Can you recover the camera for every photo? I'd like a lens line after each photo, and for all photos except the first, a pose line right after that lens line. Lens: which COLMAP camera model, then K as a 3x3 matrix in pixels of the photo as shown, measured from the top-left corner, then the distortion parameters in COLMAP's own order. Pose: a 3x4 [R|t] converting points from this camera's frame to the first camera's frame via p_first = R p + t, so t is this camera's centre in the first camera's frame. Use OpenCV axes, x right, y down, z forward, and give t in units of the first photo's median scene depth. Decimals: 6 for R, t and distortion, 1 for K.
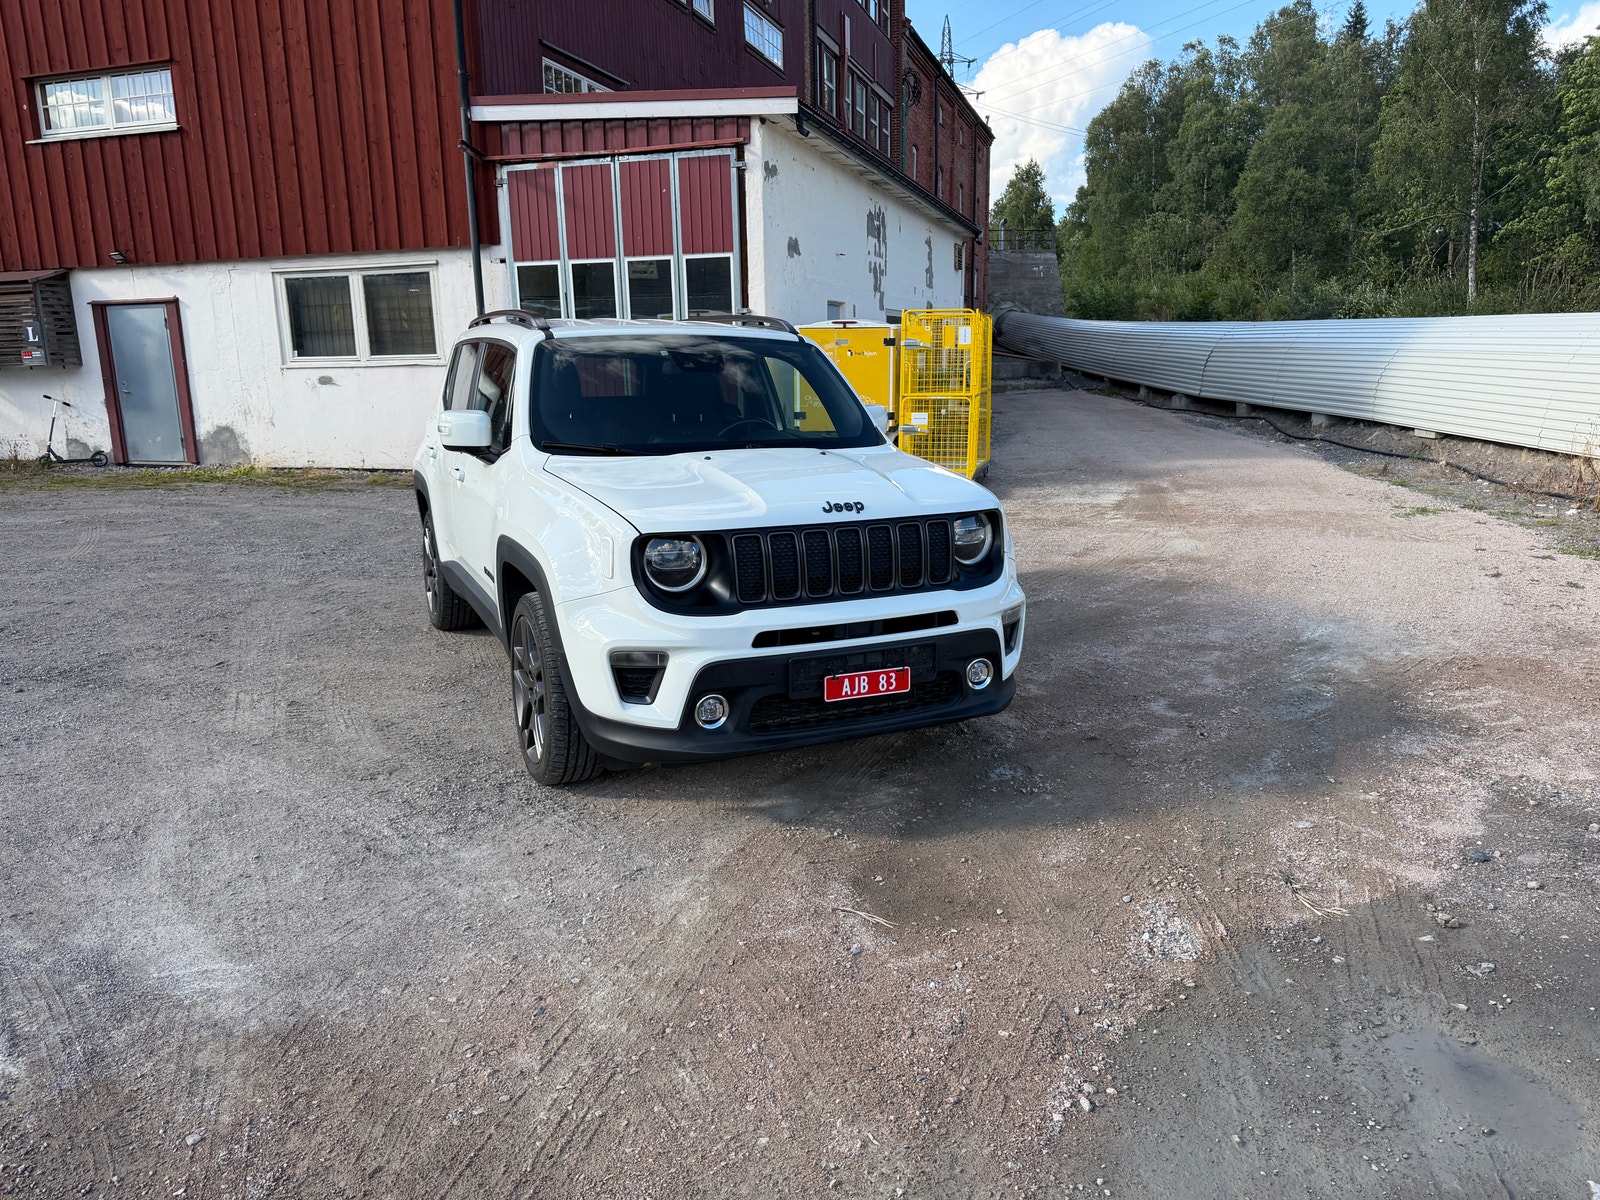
lens RADIAL K [[1126.5, 0, 798.7], [0, 1126.5, 608.1], [0, 0, 1]] dist [0.041315, -0.047324]
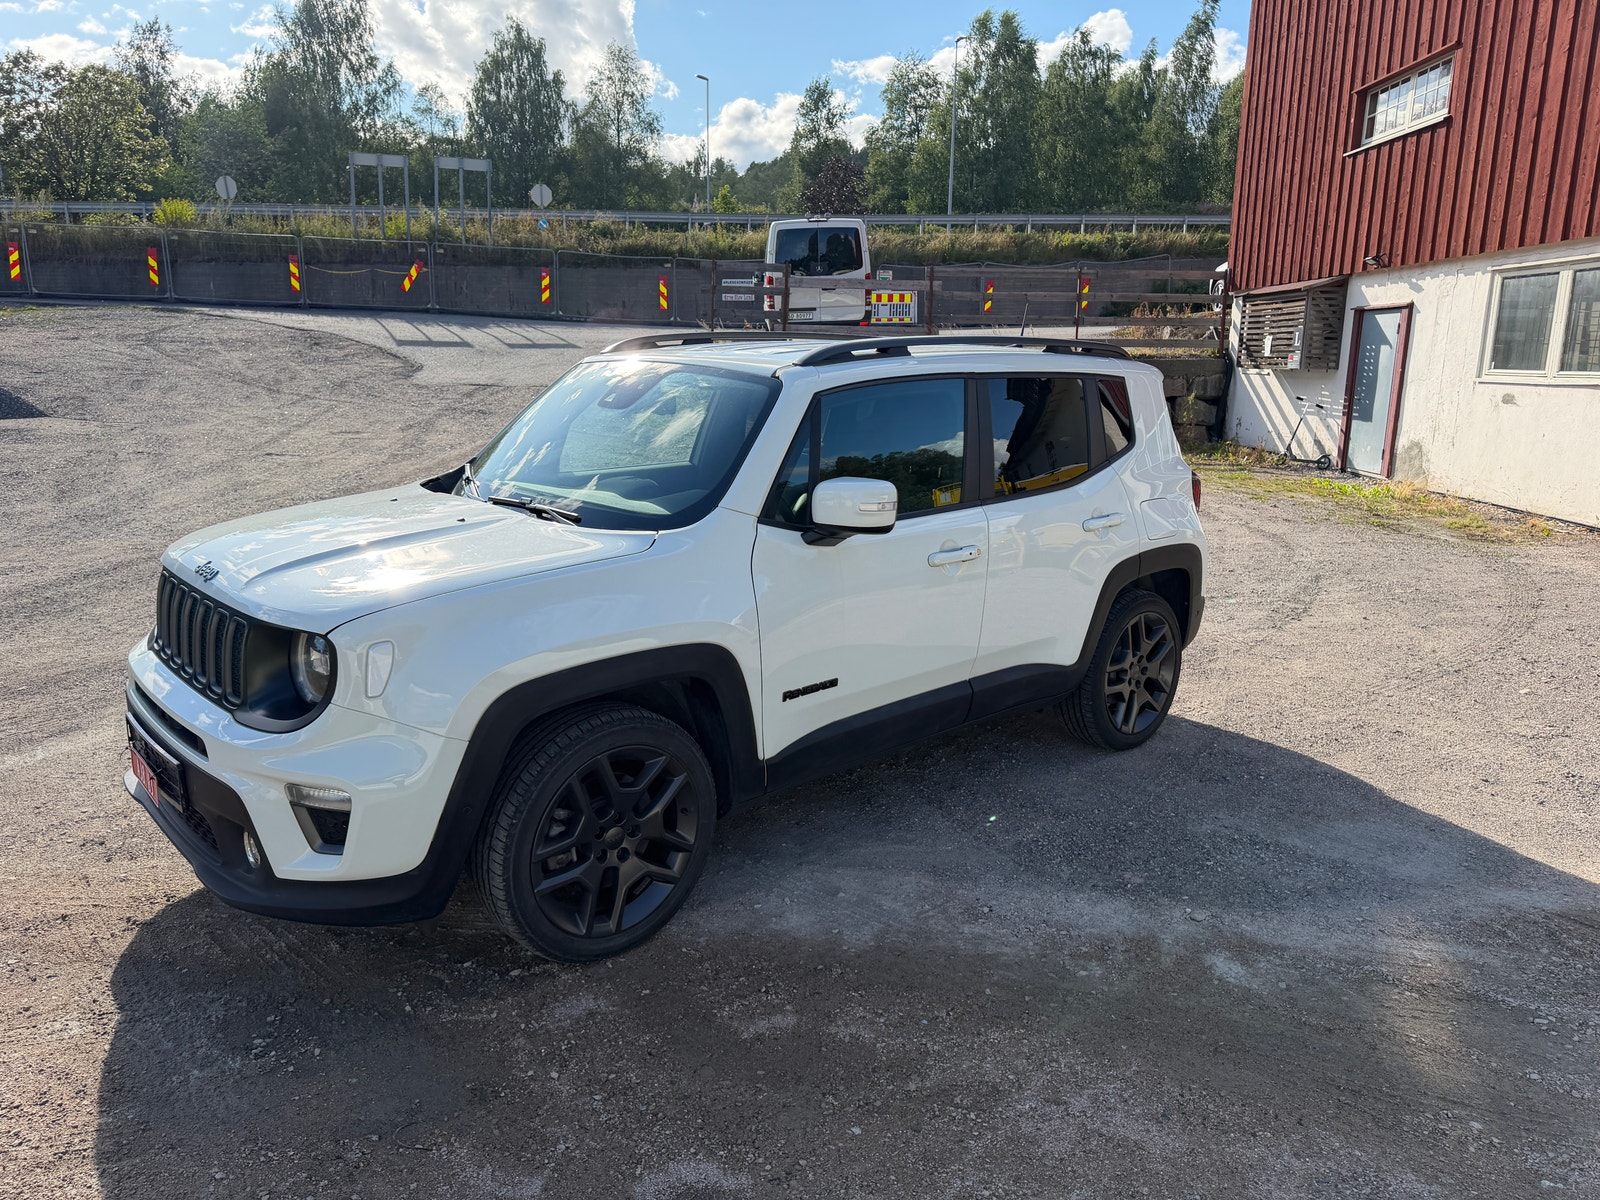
lens RADIAL K [[1126.5, 0, 806.1], [0, 1126.5, 594.4], [0, 0, 1]] dist [0.041315, -0.047324]
pose [[0.297594, 0.220657, -0.928843, 0.269764], [-0.229966, 0.960844, 0.154580, -0.086199], [0.926582, 0.167600, 0.336685, 0.315521]]
